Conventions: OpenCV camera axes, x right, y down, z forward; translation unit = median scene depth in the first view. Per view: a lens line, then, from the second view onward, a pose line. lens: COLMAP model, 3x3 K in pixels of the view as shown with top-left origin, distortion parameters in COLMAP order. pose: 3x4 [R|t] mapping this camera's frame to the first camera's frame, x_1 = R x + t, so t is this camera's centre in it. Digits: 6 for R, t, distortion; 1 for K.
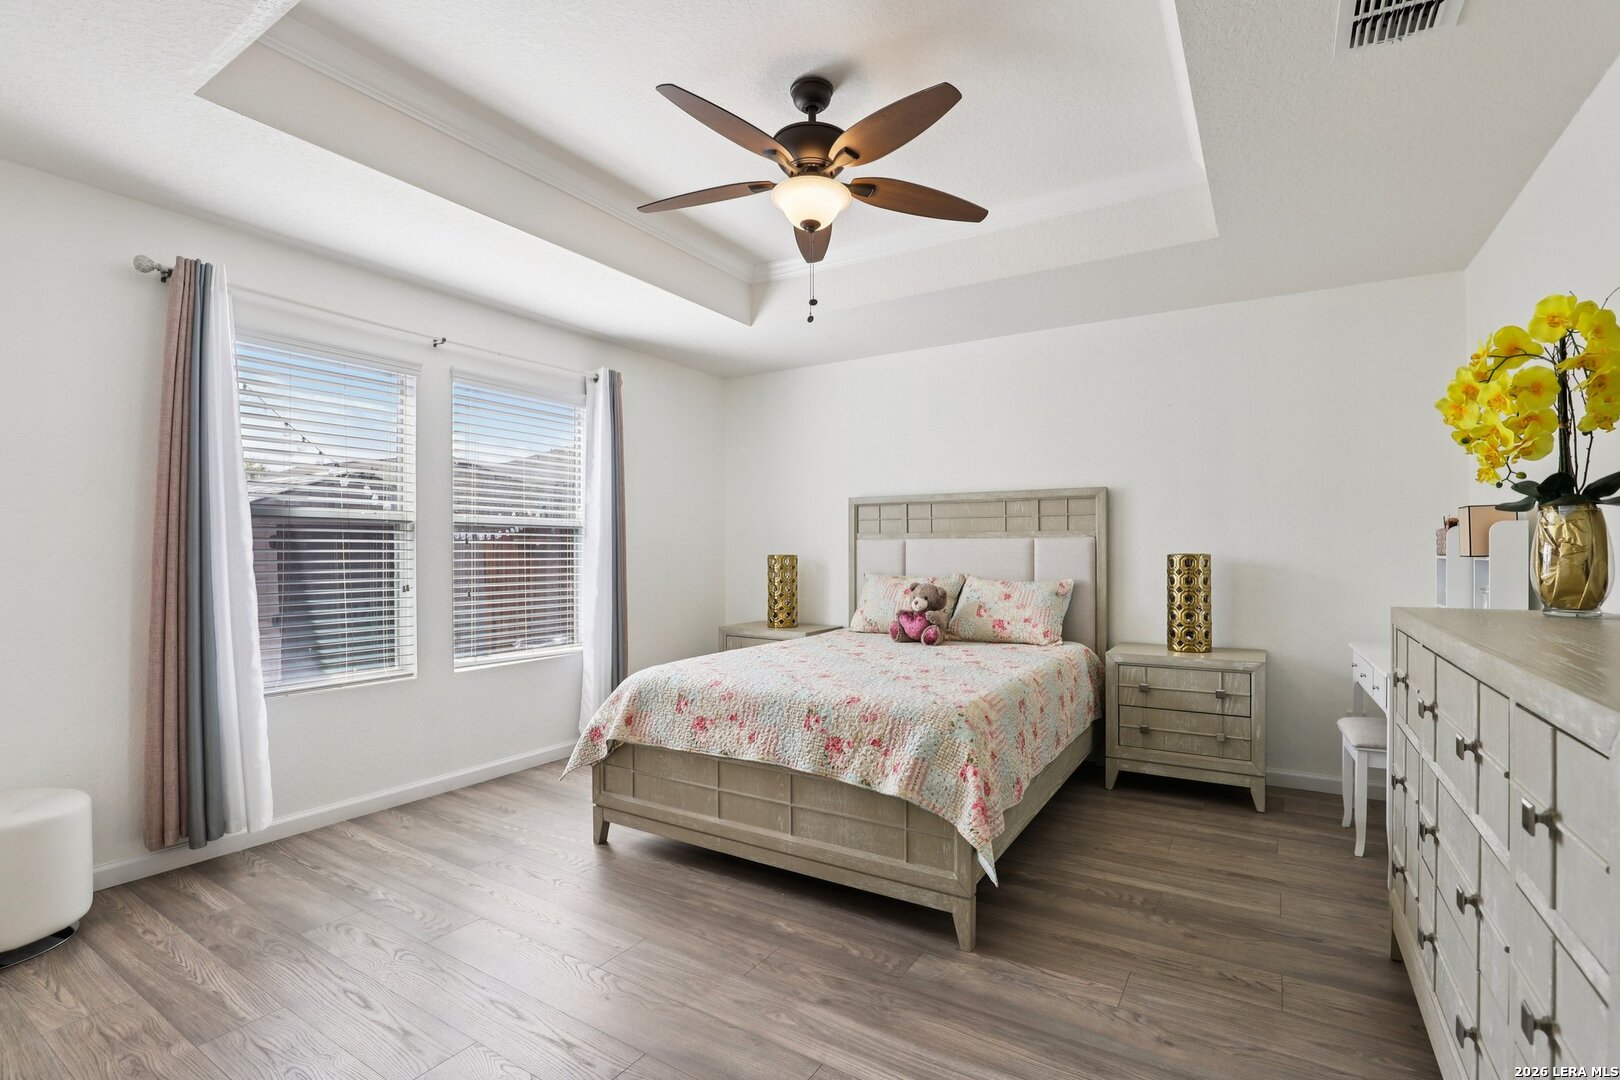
lens RADIAL K [[743.8, 0, 832.8], [0, 743.8, 553.8], [0, 0, 1]] dist [-0.031656, 0.005793]
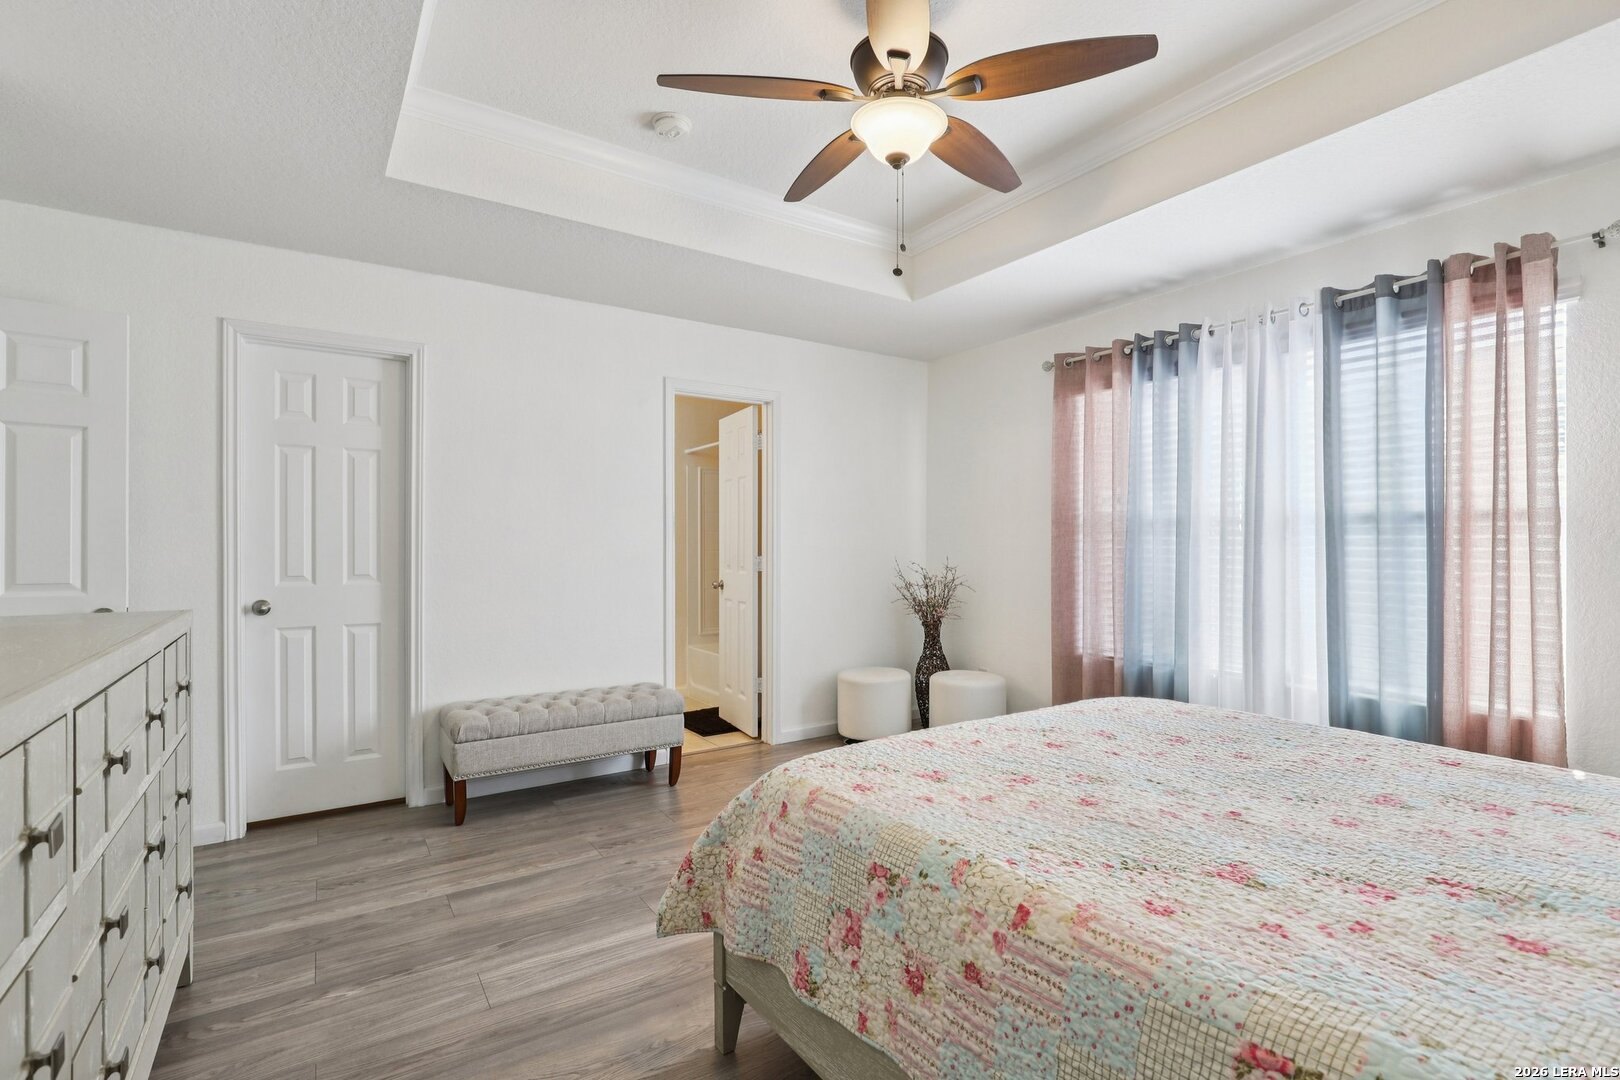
lens RADIAL K [[743.8, 0, 803.8], [0, 743.8, 547.4], [0, 0, 1]] dist [-0.031656, 0.005793]
pose [[-0.434017, 0.003644, -0.900897, 0.730659], [-0.002958, 0.999981, 0.005470, -0.010012], [0.900900, 0.005039, -0.433998, 1.203479]]
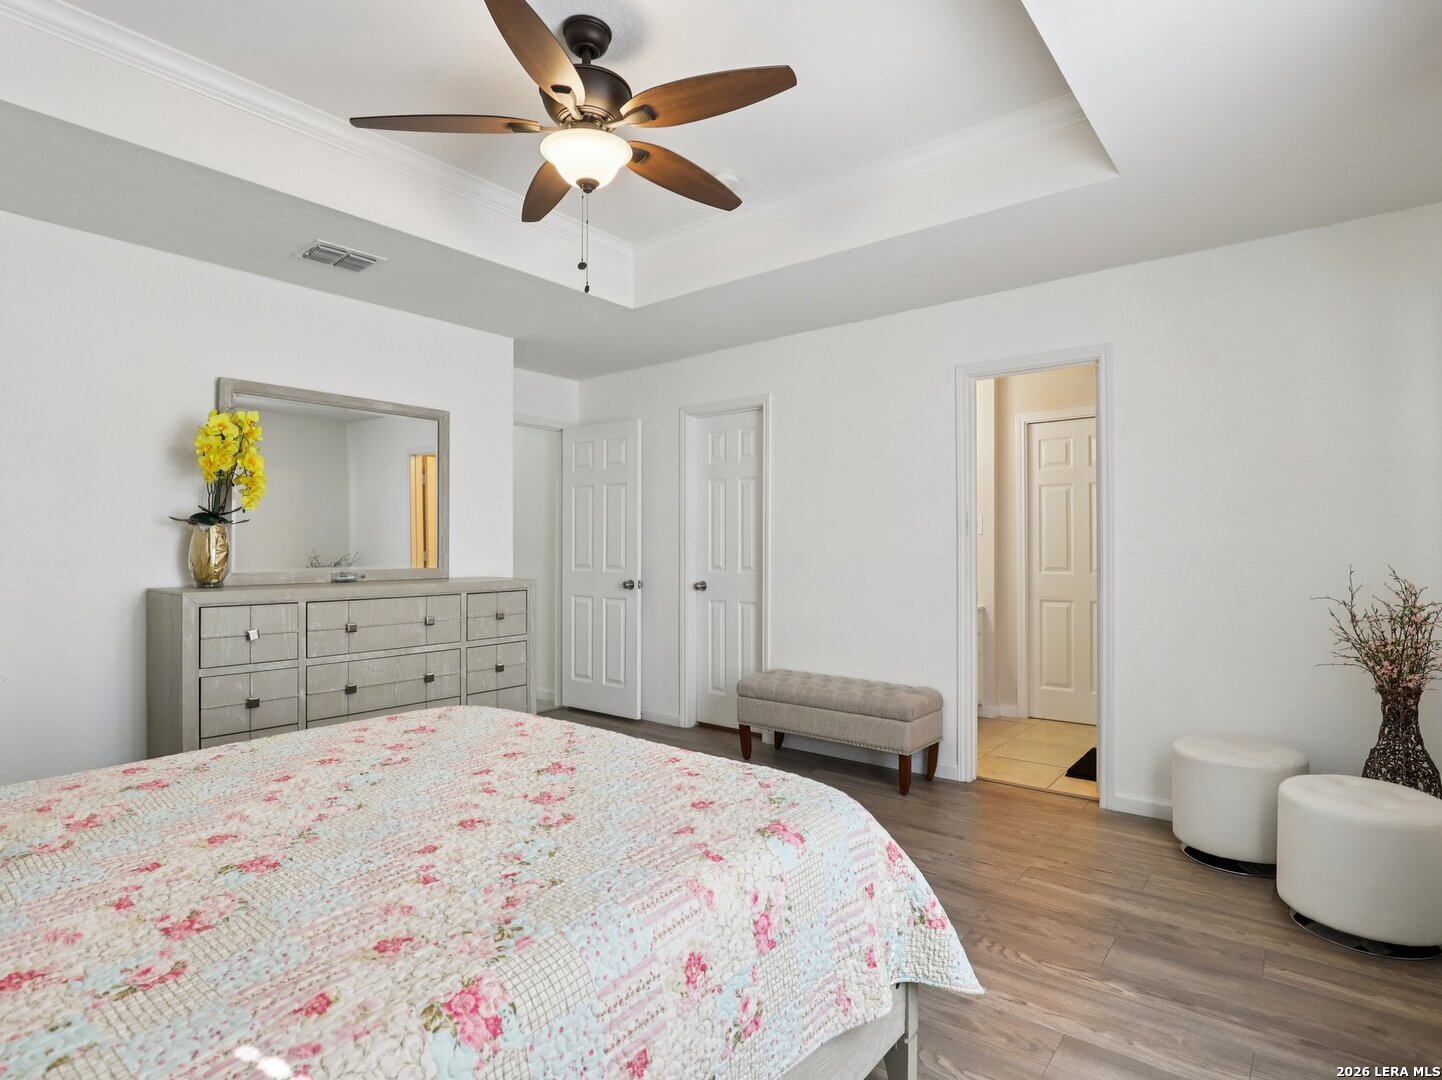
lens RADIAL K [[756.3, 0, 722.6], [0, 756.3, 535.0], [0, 0, 1]] dist [-0.019892, 0.006165]
pose [[-0.988413, 0.004301, 0.151729, -0.308260], [0.002676, 0.999937, -0.010910, -0.011049], [-0.151766, -0.010378, -0.988362, 1.782971]]
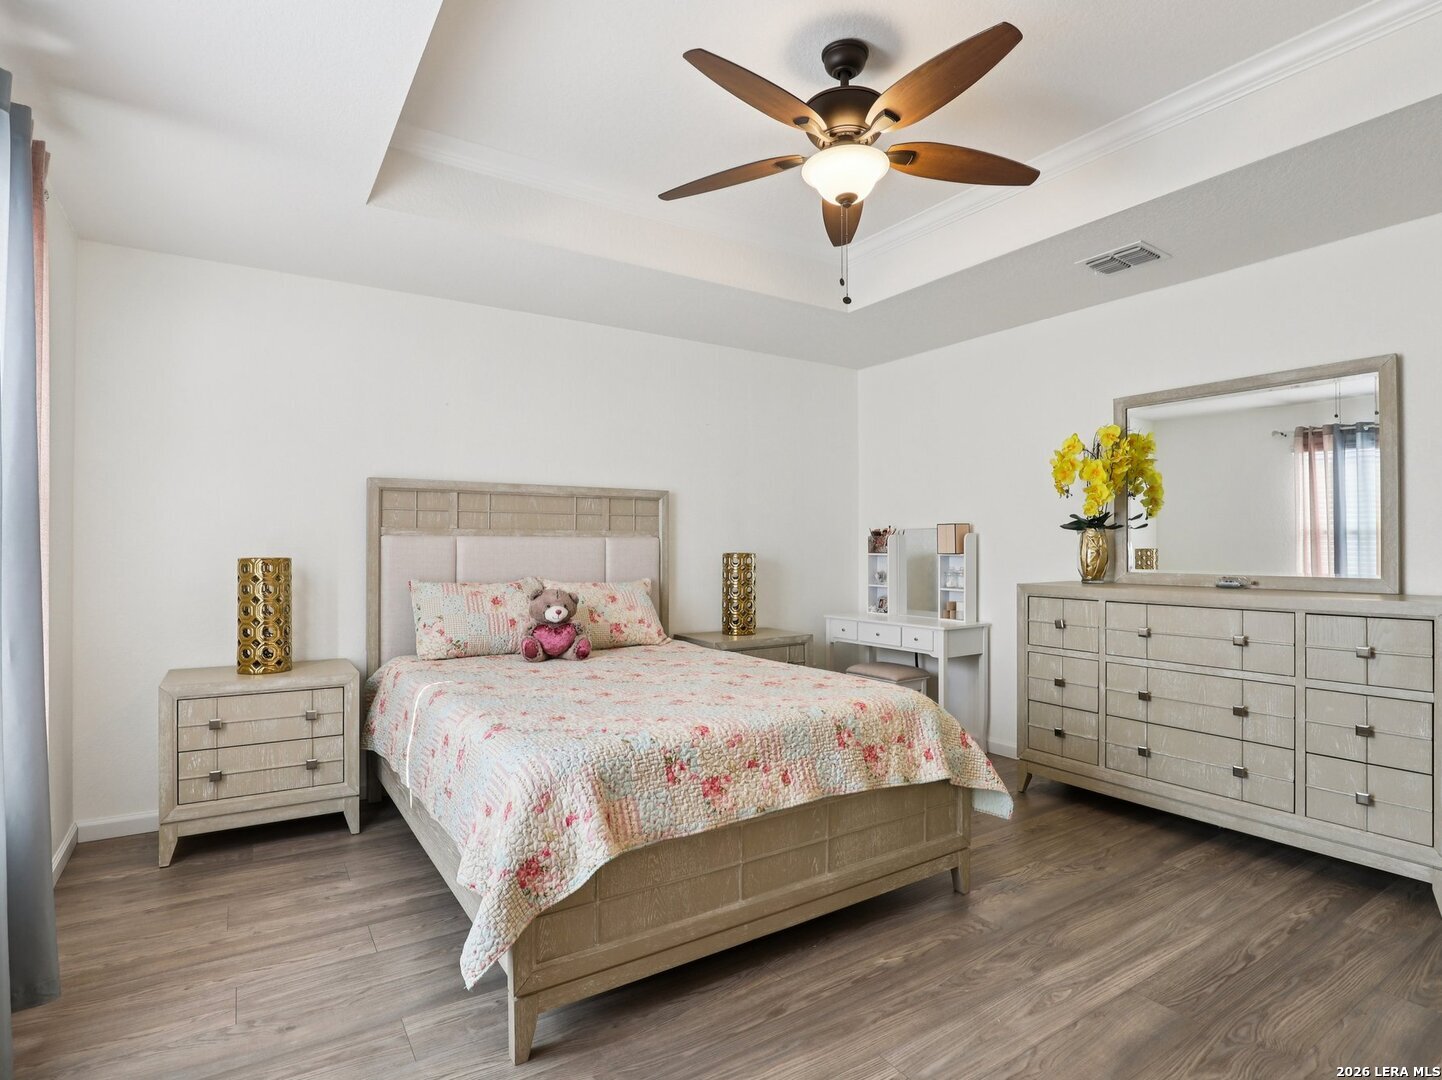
lens RADIAL K [[756.3, 0, 740.2], [0, 756.3, 544.3], [0, 0, 1]] dist [-0.019892, 0.006165]
pose [[0.424529, 0.004235, 0.905404, -0.893271], [0.003289, 0.999975, -0.006220, -0.008697], [-0.905408, 0.005618, 0.424505, 0.686368]]
